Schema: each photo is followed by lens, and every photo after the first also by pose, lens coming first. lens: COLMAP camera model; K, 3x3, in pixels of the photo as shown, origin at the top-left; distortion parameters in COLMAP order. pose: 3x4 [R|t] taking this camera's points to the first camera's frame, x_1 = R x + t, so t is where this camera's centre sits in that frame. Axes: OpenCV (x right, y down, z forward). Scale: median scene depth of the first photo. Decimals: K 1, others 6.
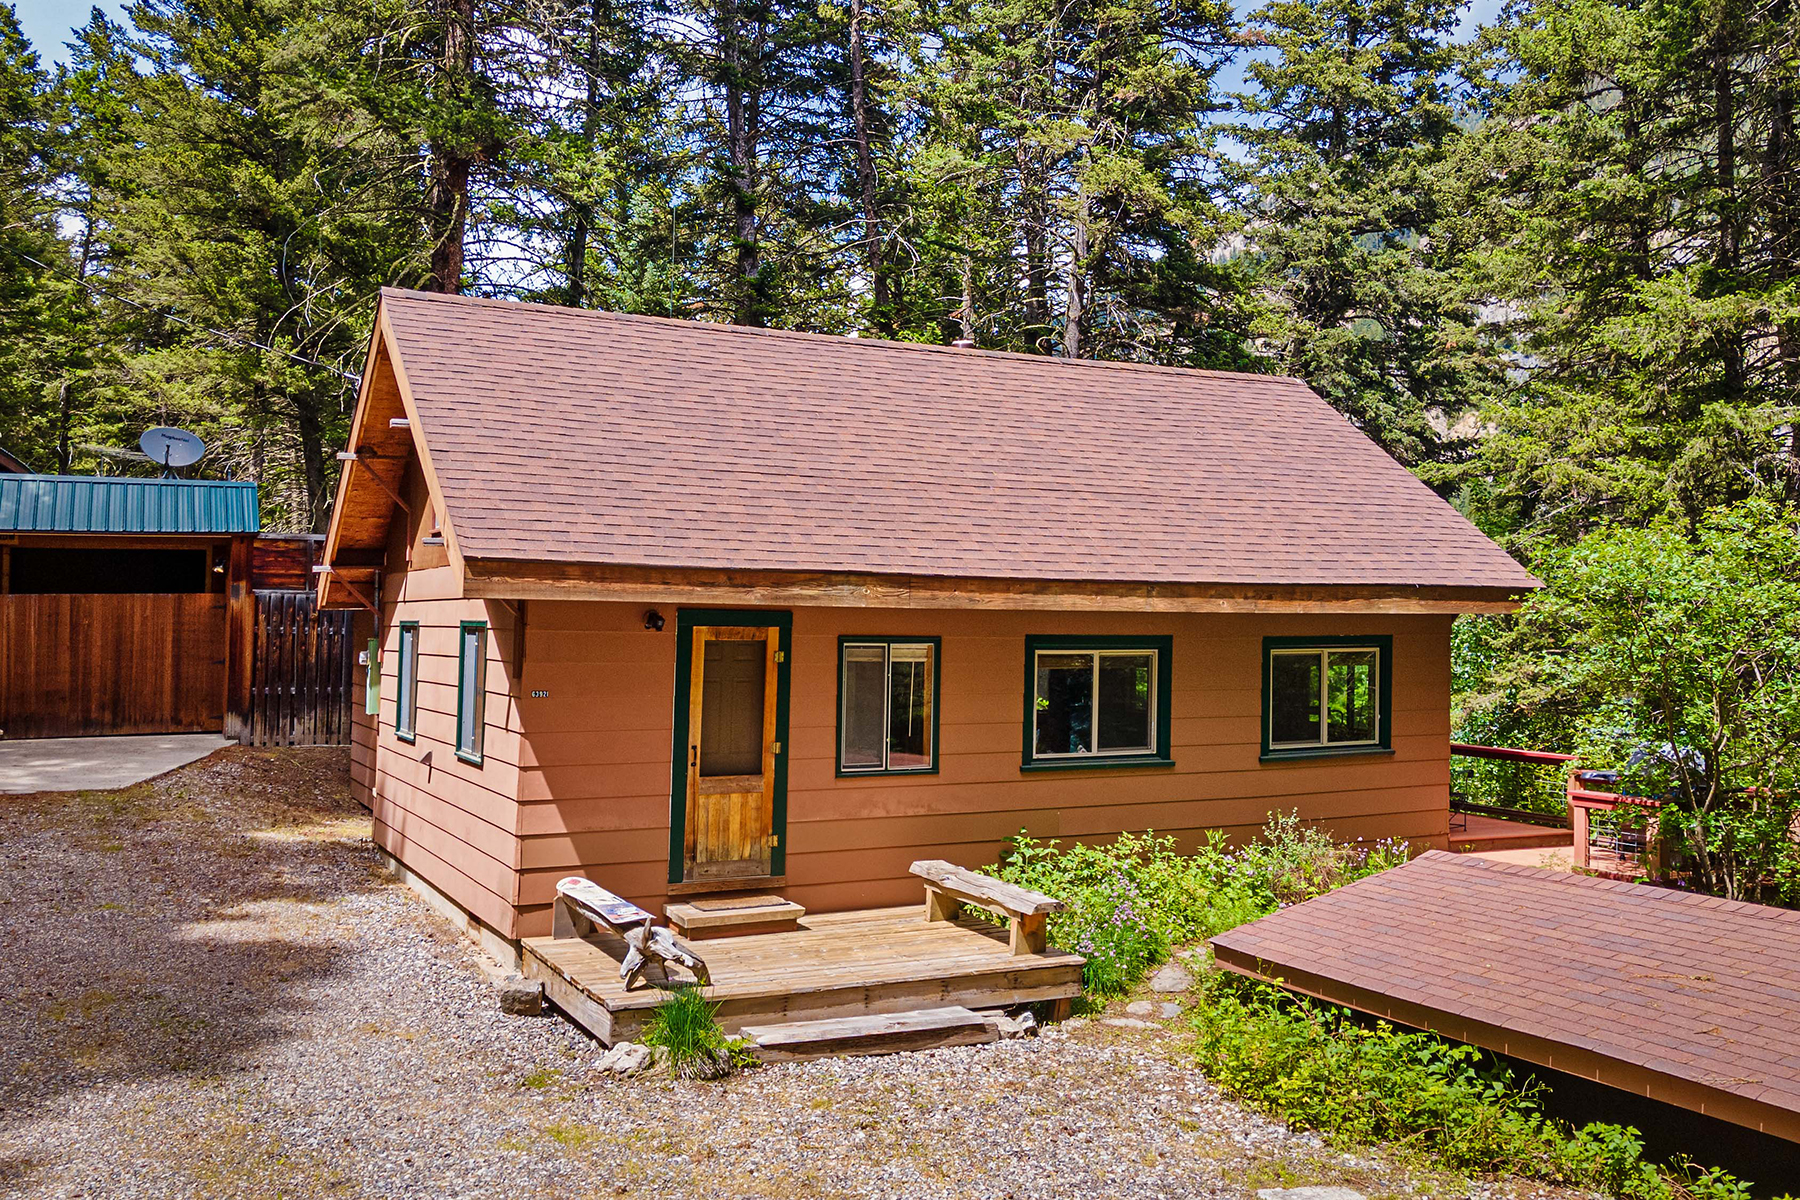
lens RADIAL K [[1583.8, 0, 905.1], [0, 1583.8, 548.2], [0, 0, 1]] dist [0.031246, 0.021800]
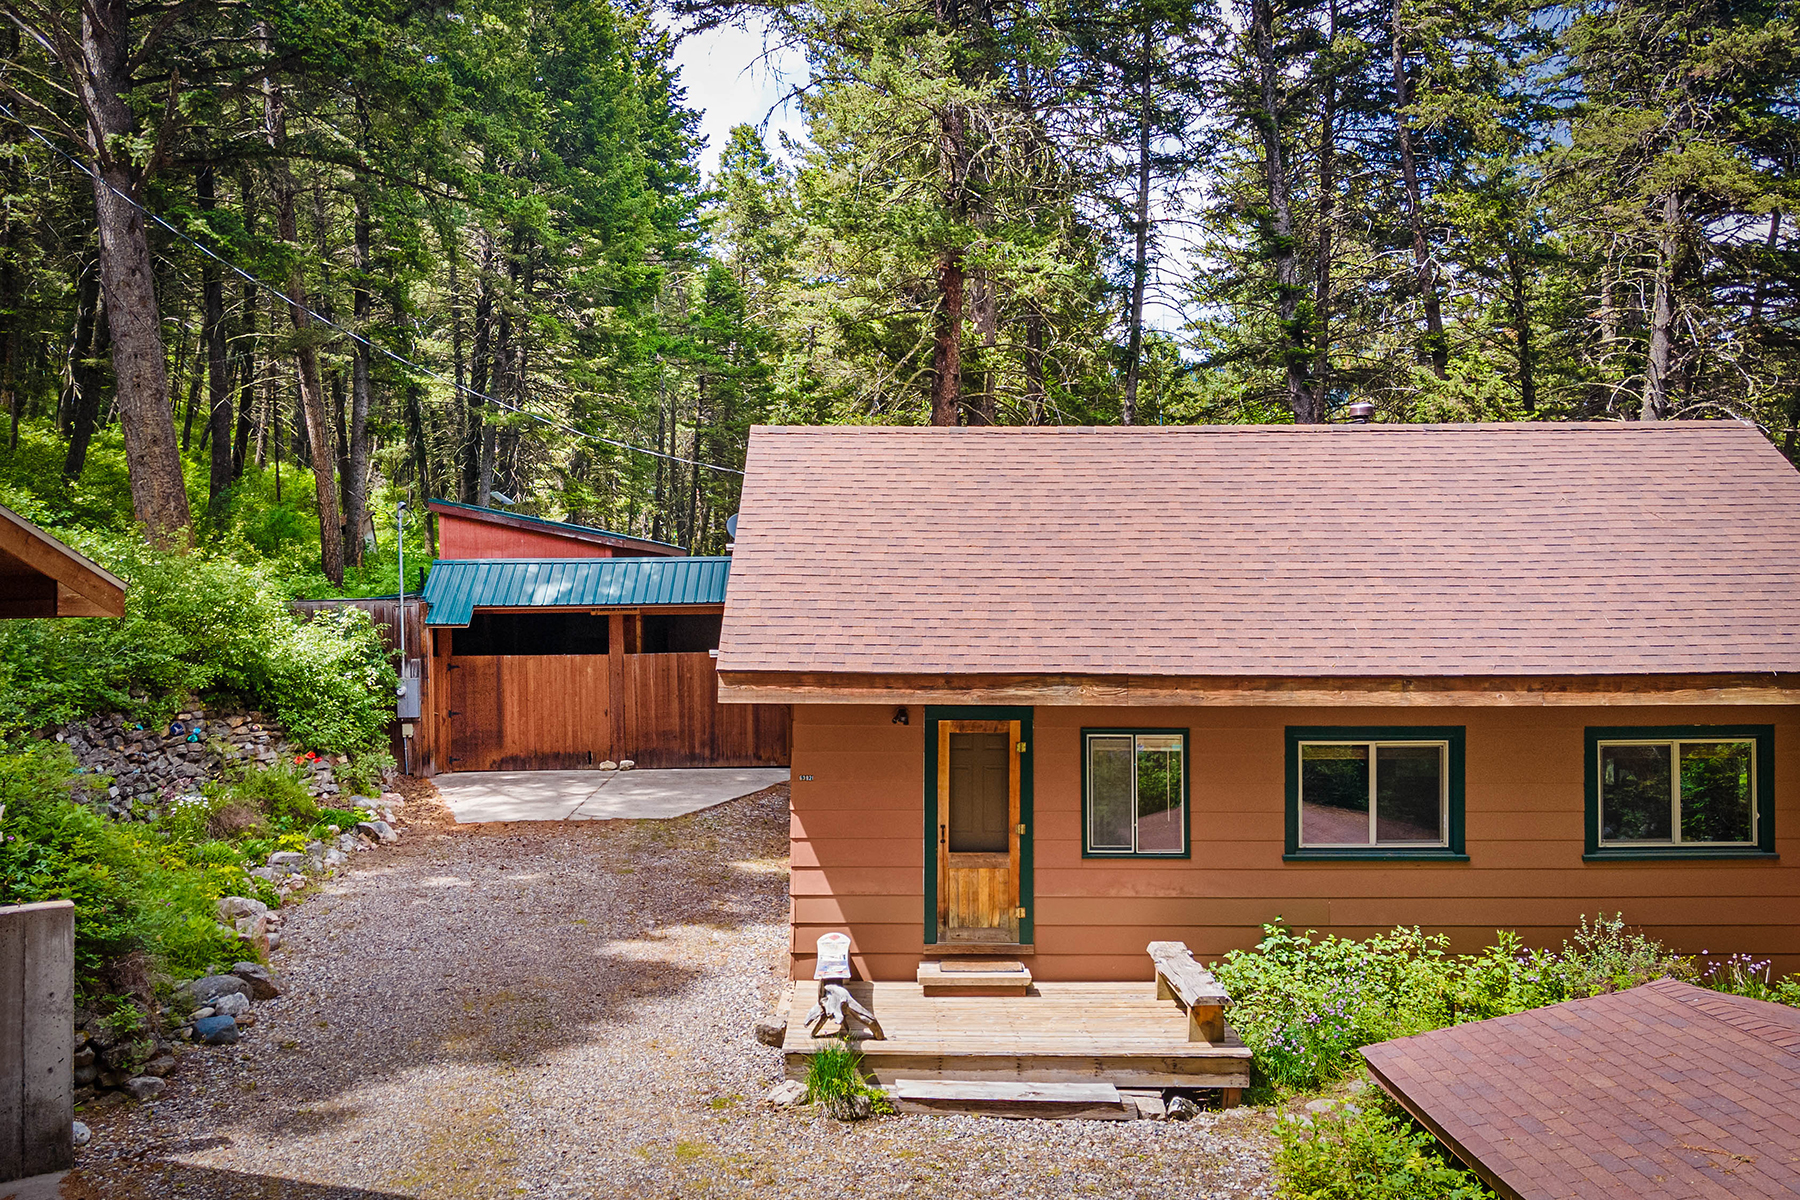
lens RADIAL K [[1583.8, 0, 889.4], [0, 1583.8, 610.6], [0, 0, 1]] dist [0.031246, 0.021800]
pose [[0.888739, -0.014896, -0.458171, 0.321135], [0.030720, 0.999160, 0.027106, -0.055370], [0.457382, -0.038165, 0.888451, -0.019692]]
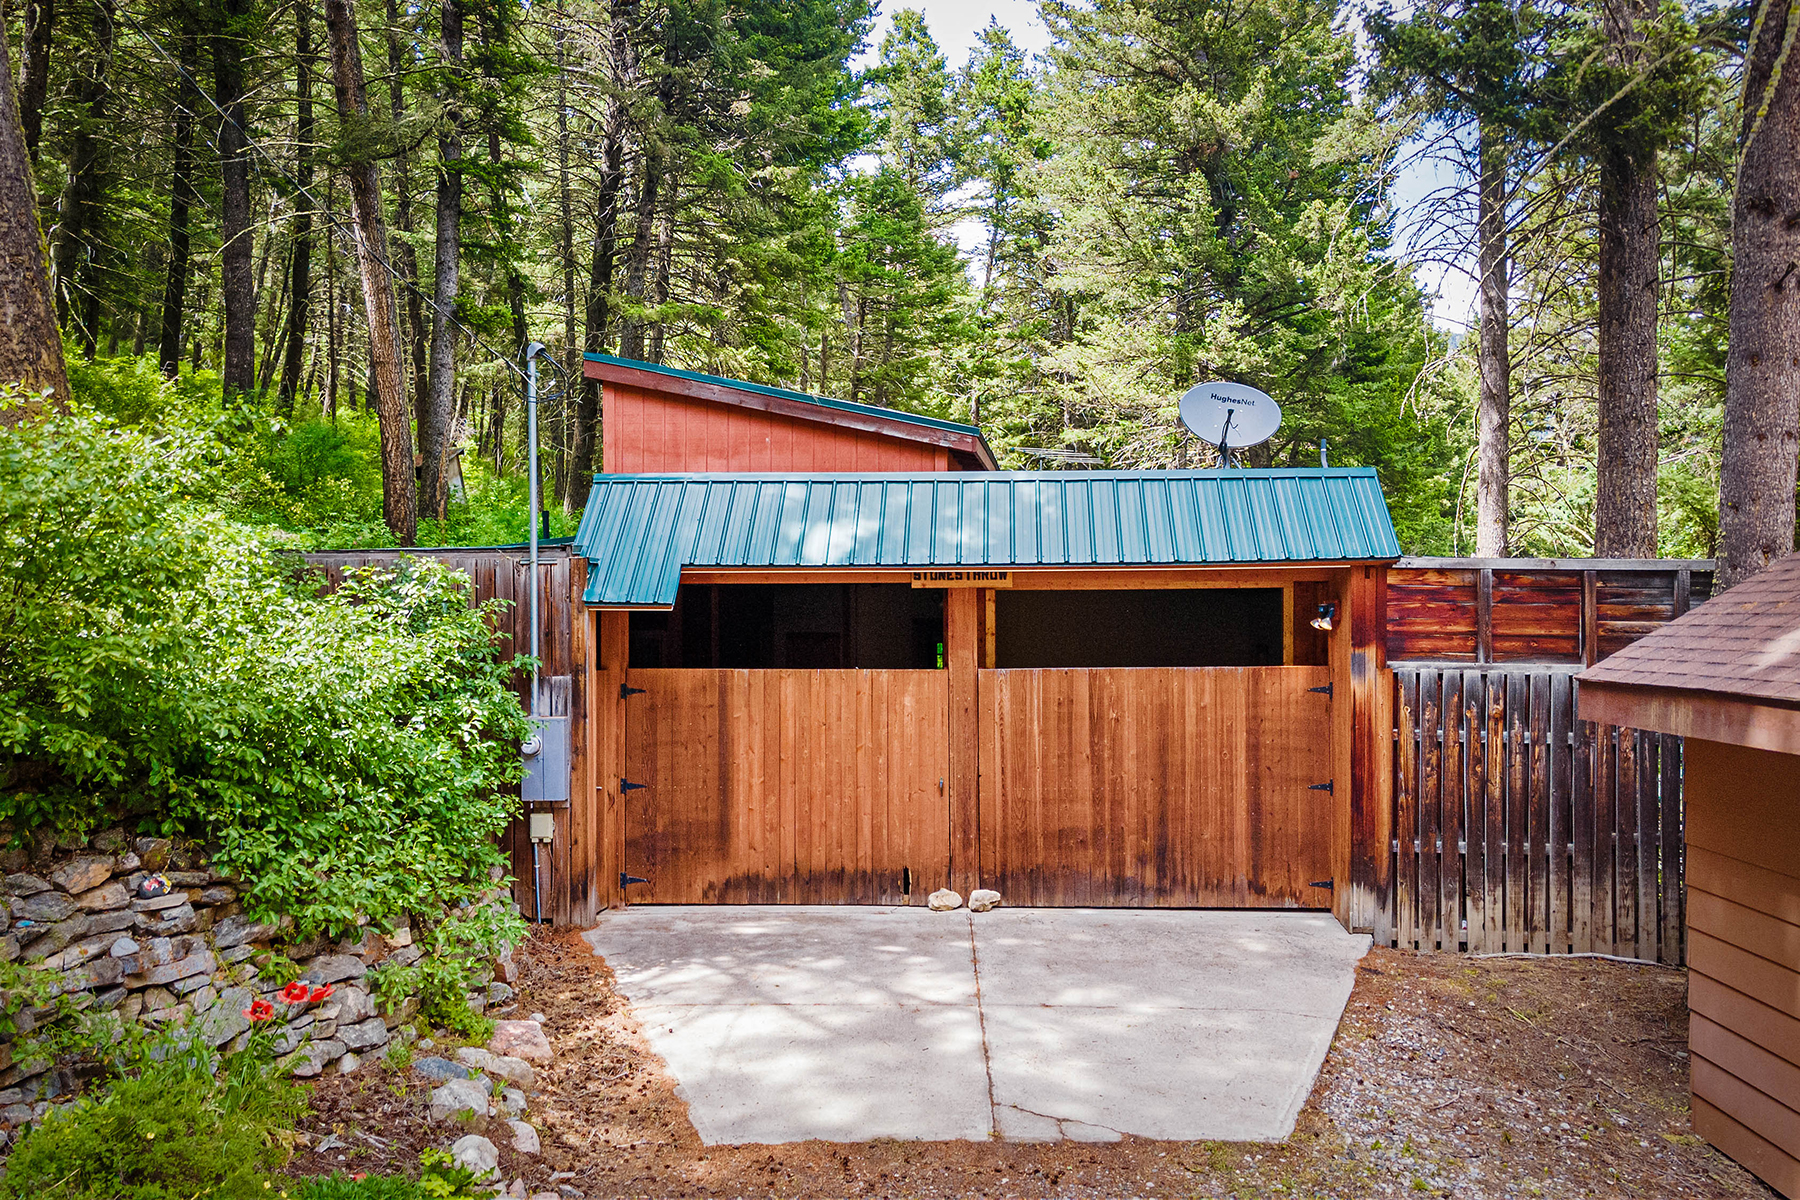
lens RADIAL K [[1583.8, 0, 911.6], [0, 1583.8, 597.0], [0, 0, 1]] dist [0.031246, 0.021800]
pose [[0.873390, -0.008814, -0.486941, -0.503611], [0.022231, 0.999516, 0.021783, -0.020947], [0.486513, -0.029850, 0.873163, 0.780203]]
